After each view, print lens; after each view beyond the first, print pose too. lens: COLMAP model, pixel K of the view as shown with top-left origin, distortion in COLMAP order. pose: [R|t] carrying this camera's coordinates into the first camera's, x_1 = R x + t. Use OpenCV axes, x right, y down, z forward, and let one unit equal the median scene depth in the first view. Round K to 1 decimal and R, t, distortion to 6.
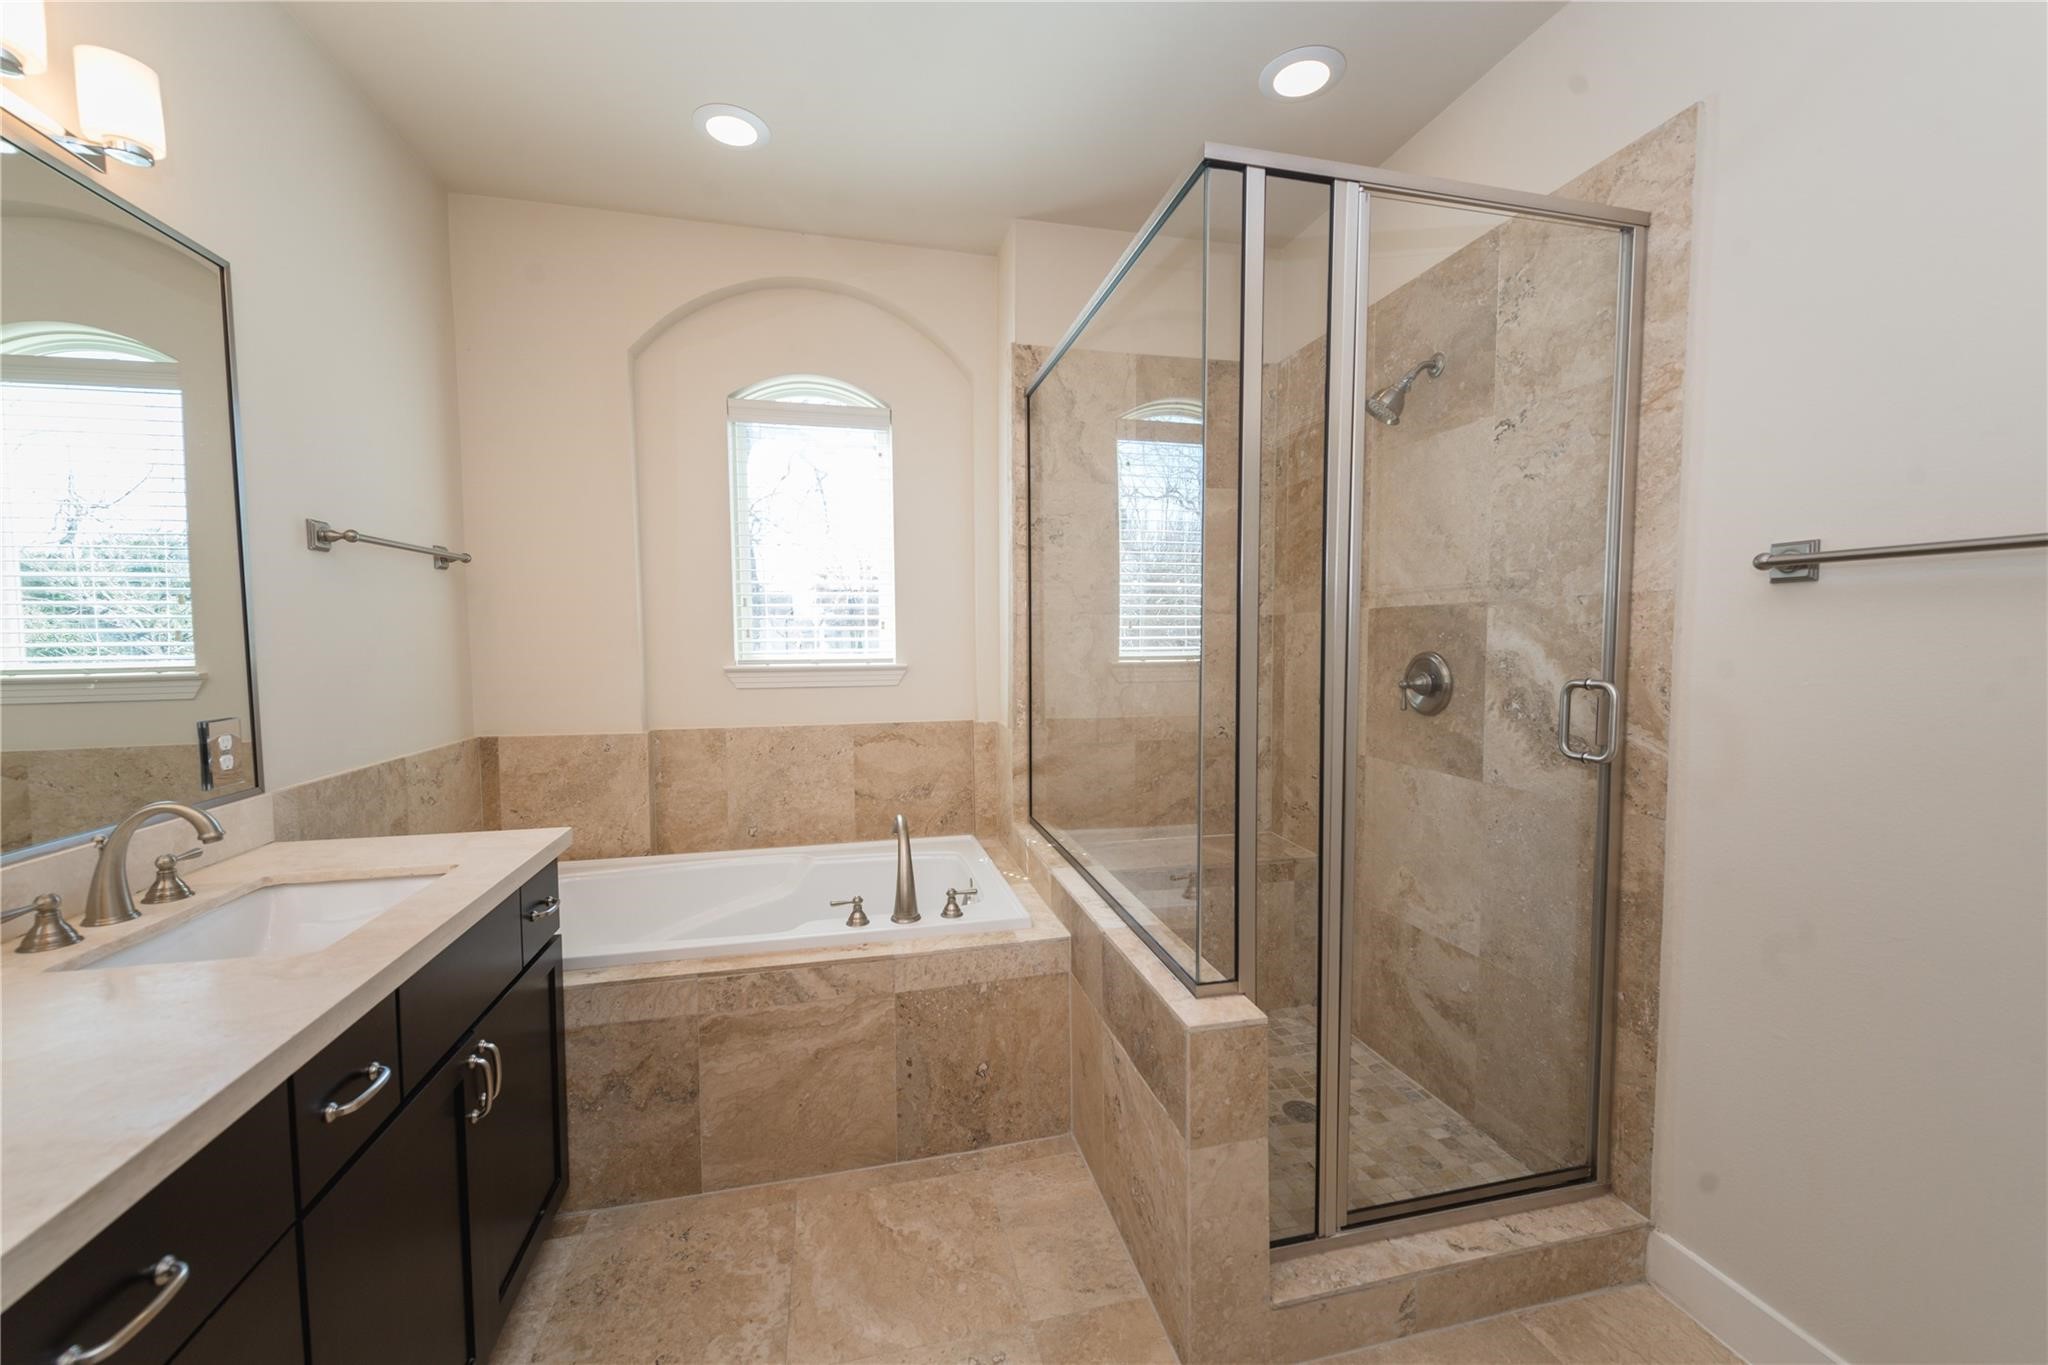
lens RADIAL K [[793.8, 0, 1031.7], [0, 793.8, 685.8], [0, 0, 1]] dist [0.010897, -0.003929]
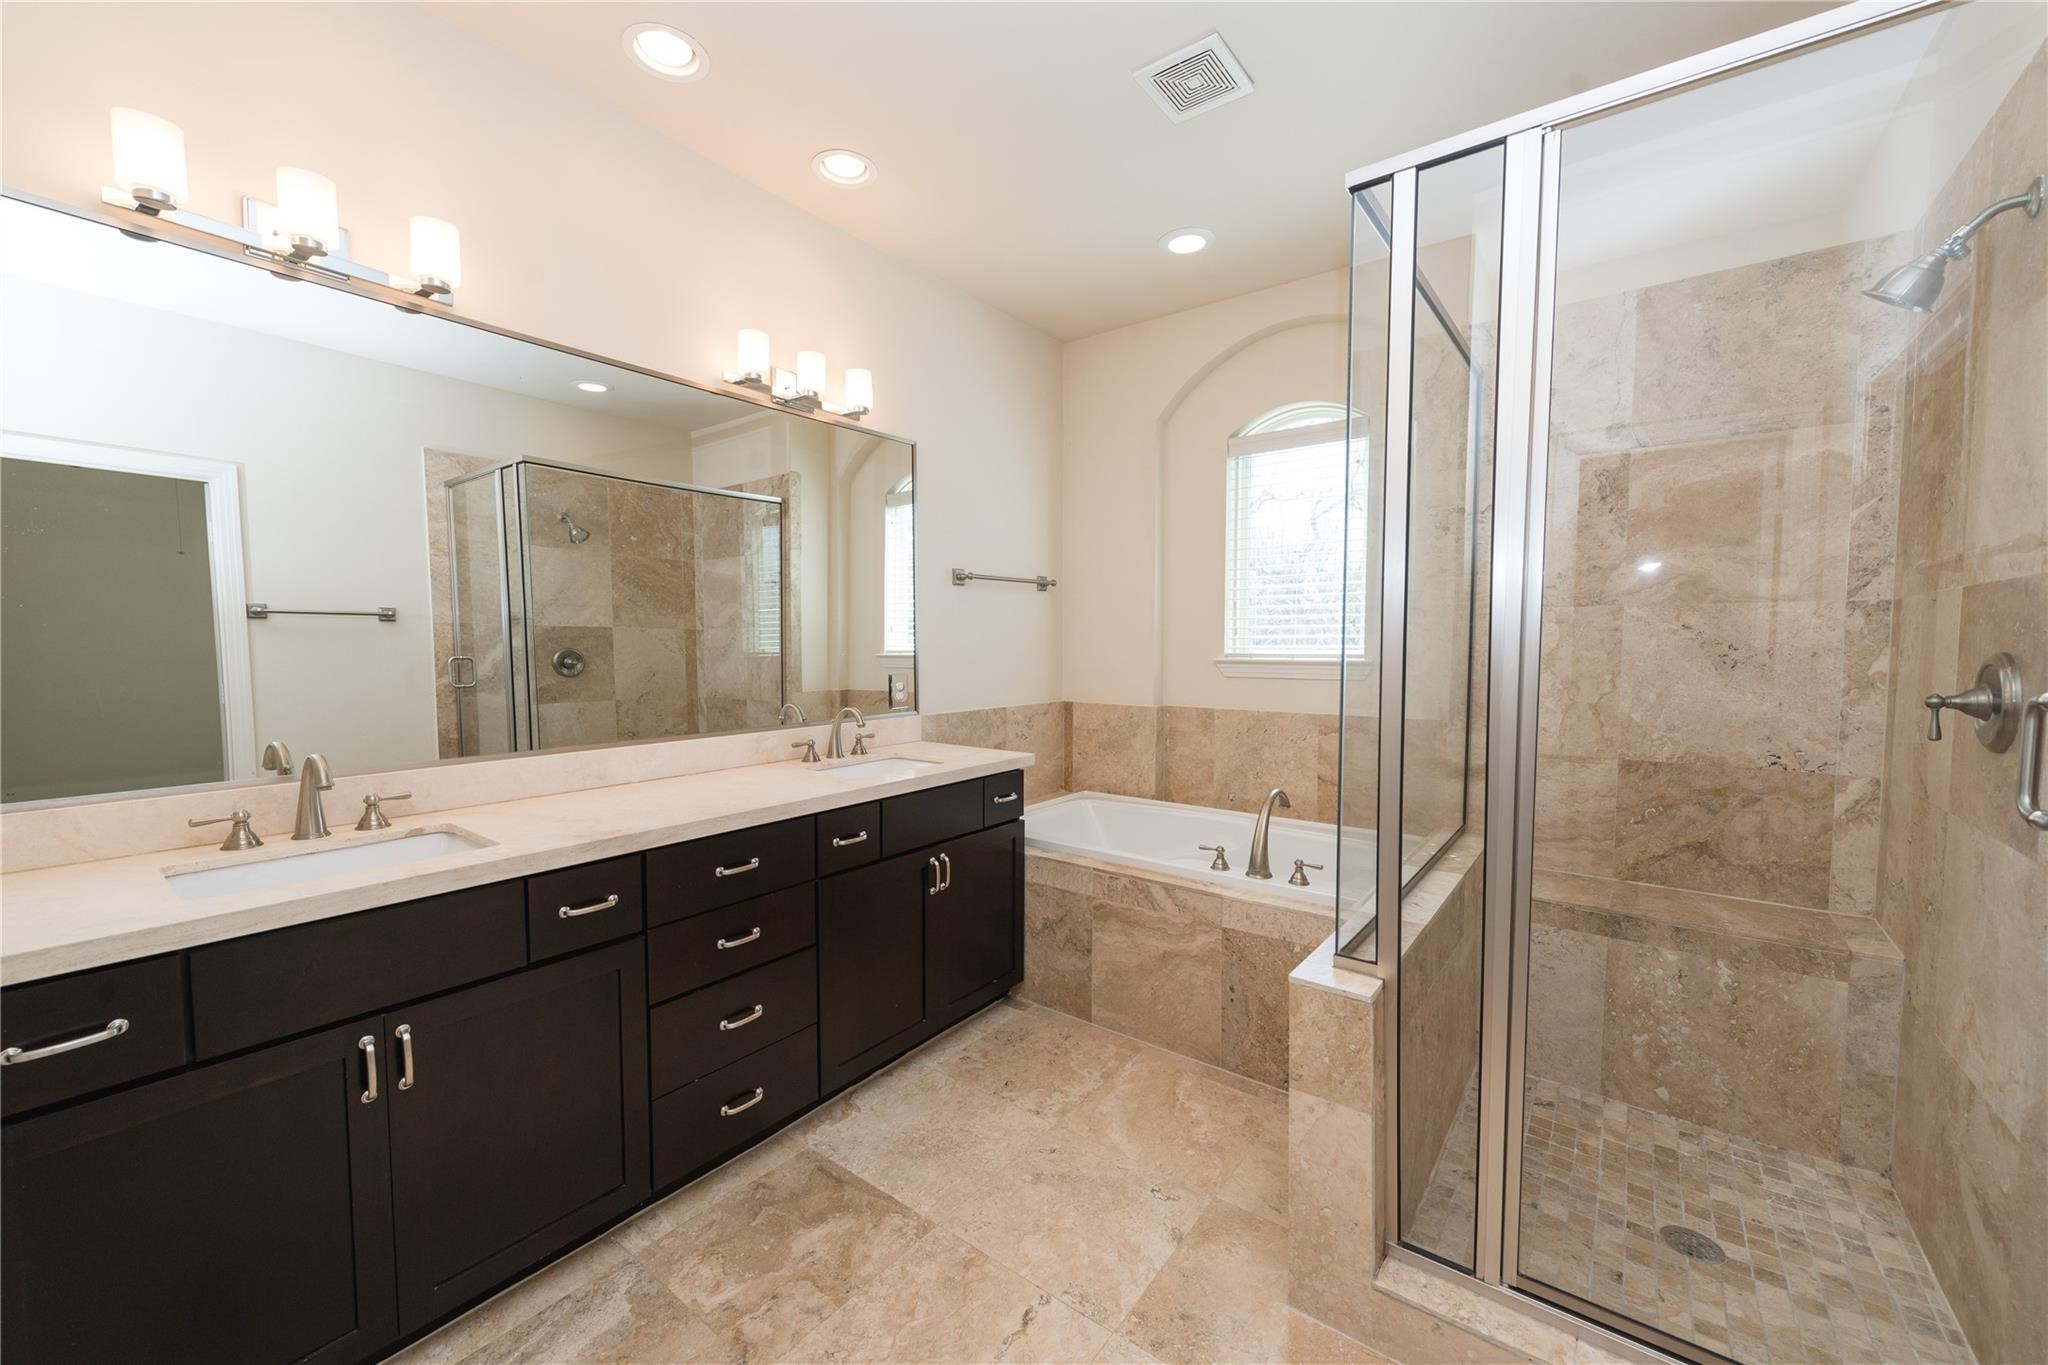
lens RADIAL K [[793.8, 0, 1022.9], [0, 793.8, 684.0], [0, 0, 1]] dist [0.010897, -0.003929]
pose [[0.630434, 0.046300, -0.774861, 0.562782], [-0.049796, 0.998576, 0.019153, 0.010182], [0.774644, 0.026510, 0.631841, -0.008107]]
